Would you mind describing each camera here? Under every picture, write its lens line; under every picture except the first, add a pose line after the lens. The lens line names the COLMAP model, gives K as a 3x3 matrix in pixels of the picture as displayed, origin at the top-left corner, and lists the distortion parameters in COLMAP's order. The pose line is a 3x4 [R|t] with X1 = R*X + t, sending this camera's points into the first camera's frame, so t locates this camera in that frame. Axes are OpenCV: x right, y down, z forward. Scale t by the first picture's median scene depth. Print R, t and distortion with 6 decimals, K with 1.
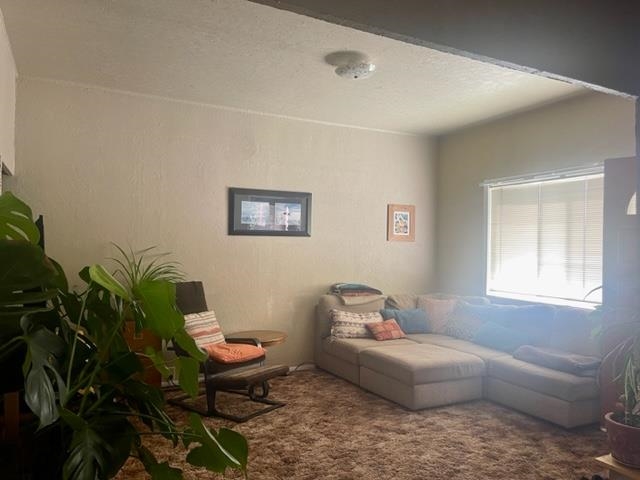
lens RADIAL K [[487.4, 0, 320.0], [0, 487.4, 240.0], [0, 0, 1]] dist [0.002858, -0.000045]
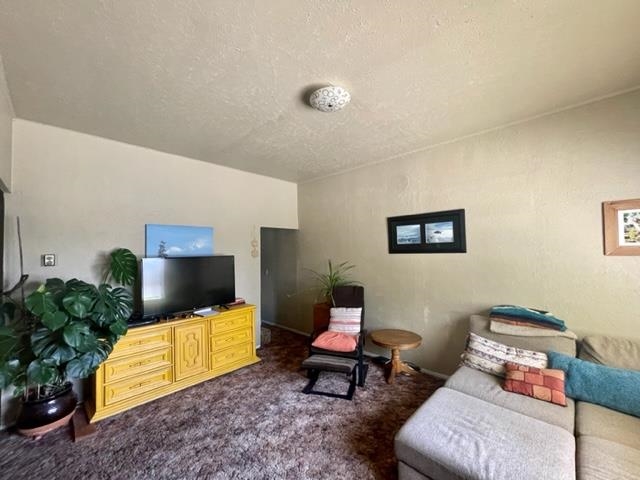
lens RADIAL K [[259.1, 0, 318.9], [0, 259.1, 244.0], [0, 0, 1]] dist [-0.001537, -0.000138]
pose [[0.318907, -0.048734, -0.946532, 0.399287], [0.026672, 0.998743, -0.042436, -0.010367], [0.947411, -0.011713, 0.319806, 0.567636]]
